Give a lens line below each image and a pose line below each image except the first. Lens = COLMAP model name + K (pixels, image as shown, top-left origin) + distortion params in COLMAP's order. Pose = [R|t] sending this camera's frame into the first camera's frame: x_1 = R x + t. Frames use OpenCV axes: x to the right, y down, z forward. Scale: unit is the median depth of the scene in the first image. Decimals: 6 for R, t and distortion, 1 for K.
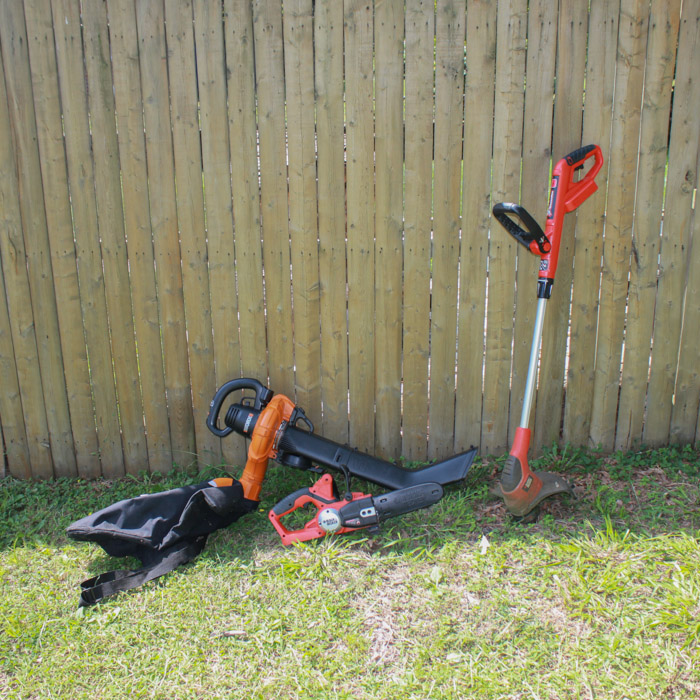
lens RADIAL K [[939.8, 0, 350.0], [0, 939.8, 350.0], [0, 0, 1]] dist [-0.138913, 0.052405]
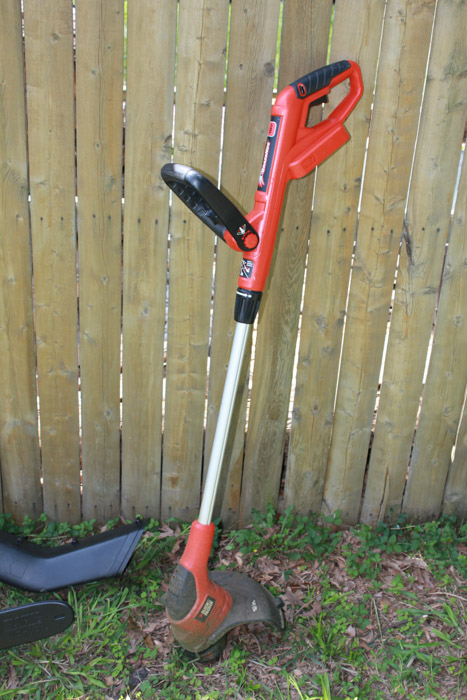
lens RADIAL K [[974.1, 0, 233.5], [0, 974.1, 350.0], [0, 0, 1]] dist [-0.051209, 0.028634]
pose [[0.996100, 0.035846, 0.080620, 0.140436], [-0.048499, 0.985773, 0.160934, -0.129436], [-0.073704, -0.164216, 0.983667, 0.353839]]
